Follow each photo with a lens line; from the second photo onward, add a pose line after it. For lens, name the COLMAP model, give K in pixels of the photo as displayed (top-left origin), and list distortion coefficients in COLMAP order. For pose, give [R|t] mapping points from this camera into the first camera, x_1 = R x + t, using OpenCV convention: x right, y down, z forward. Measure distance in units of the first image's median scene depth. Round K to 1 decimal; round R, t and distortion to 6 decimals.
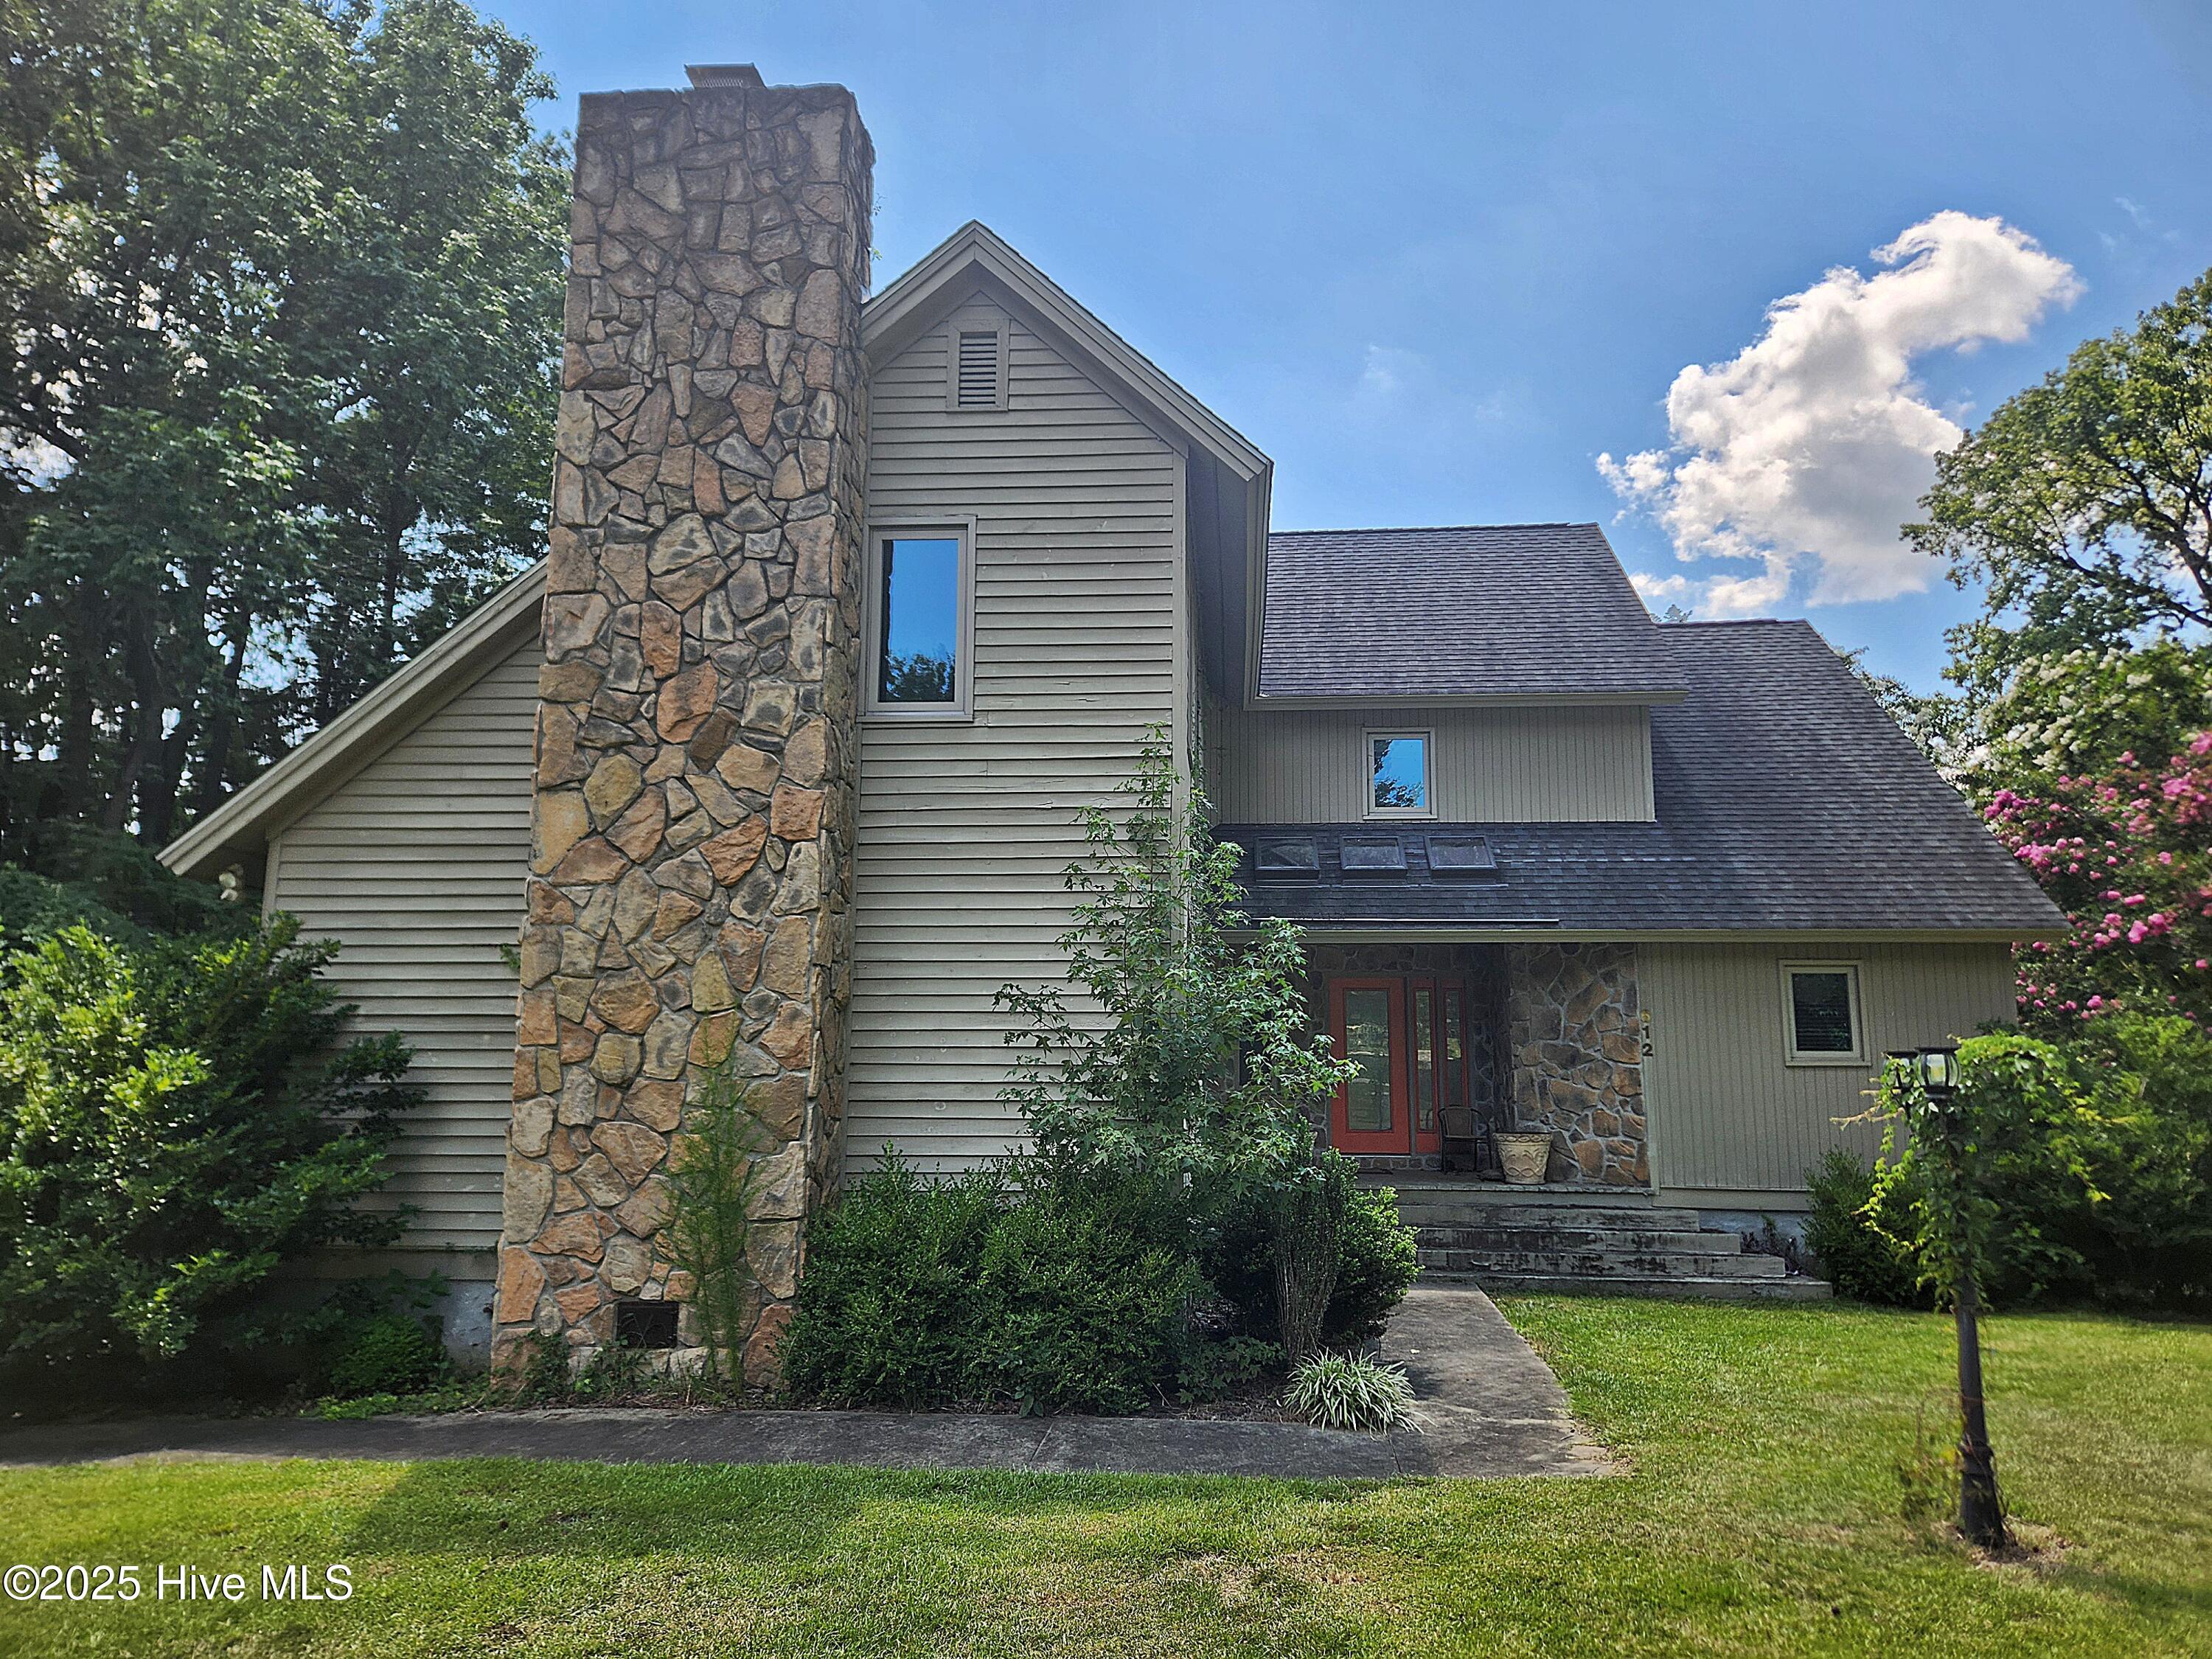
lens RADIAL K [[1480.0, 0, 1149.0], [0, 1480.0, 832.9], [0, 0, 1]] dist [0.036618, -0.016750]
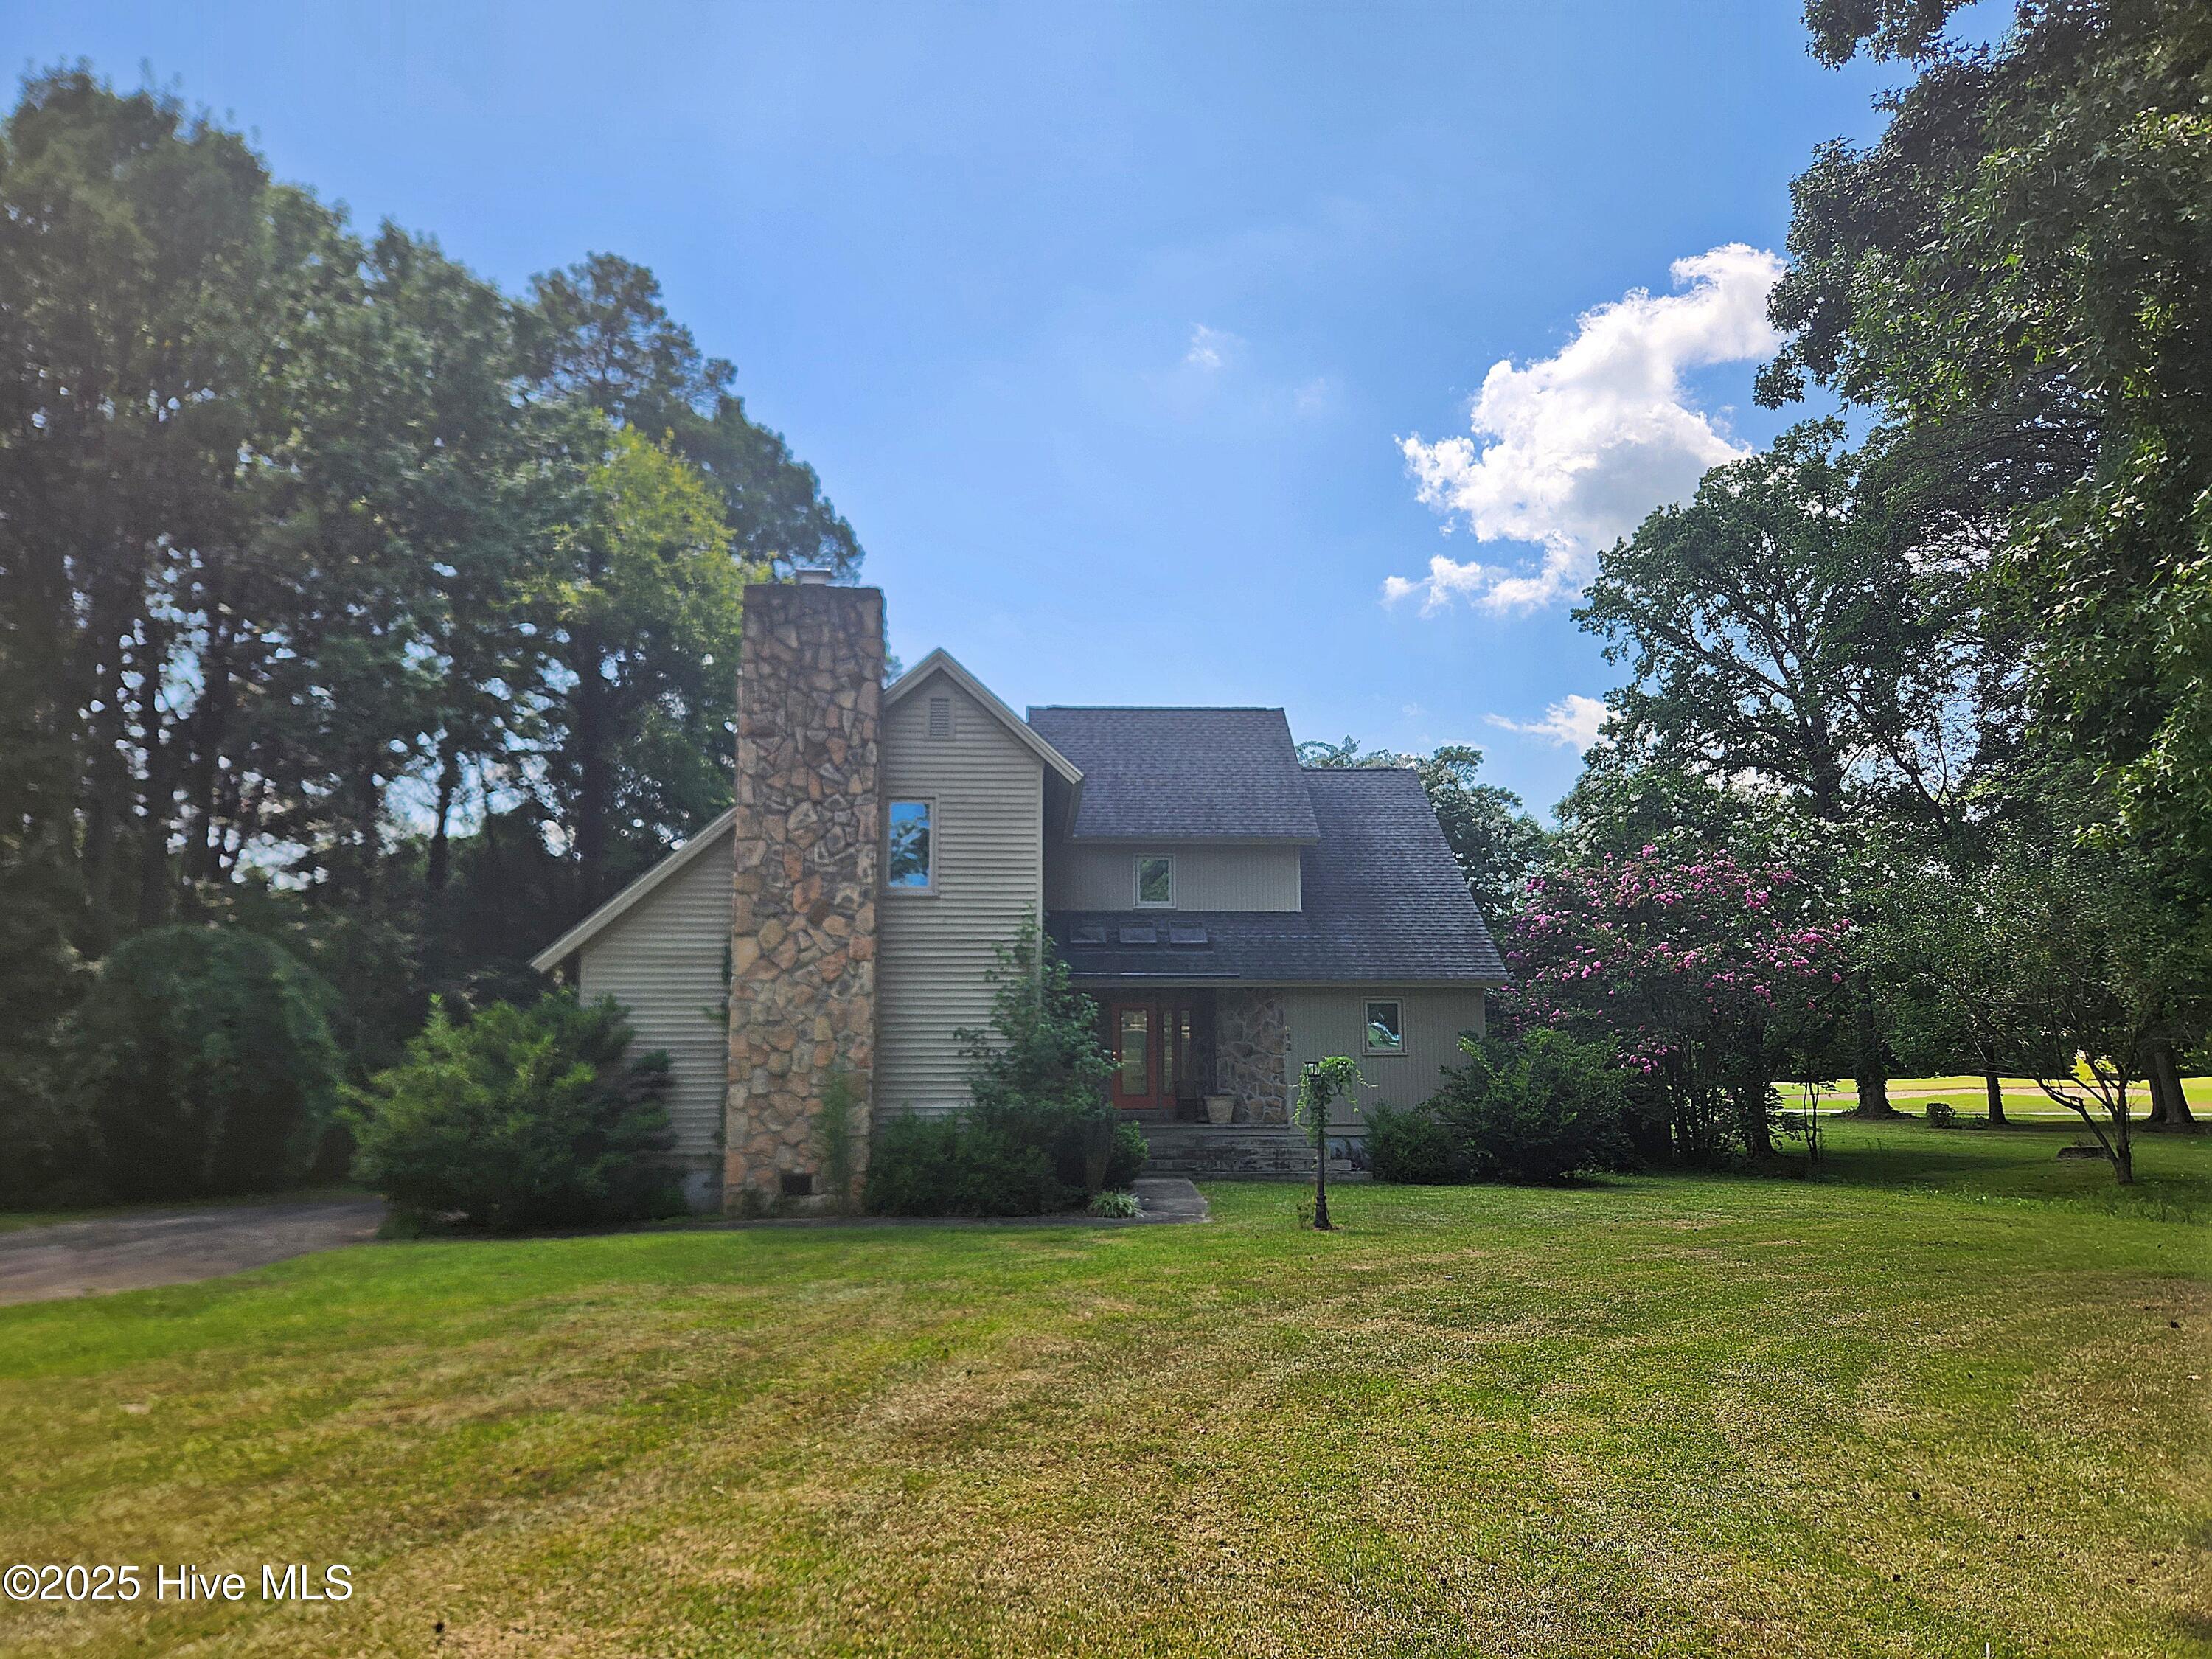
lens RADIAL K [[1480.0, 0, 1105.6], [0, 1480.0, 835.6], [0, 0, 1]] dist [0.036618, -0.016750]
pose [[0.993498, 0.009831, 0.113425, -0.127570], [-0.012339, 0.999694, 0.021428, -0.216010], [-0.113179, -0.022688, 0.993315, -1.104876]]
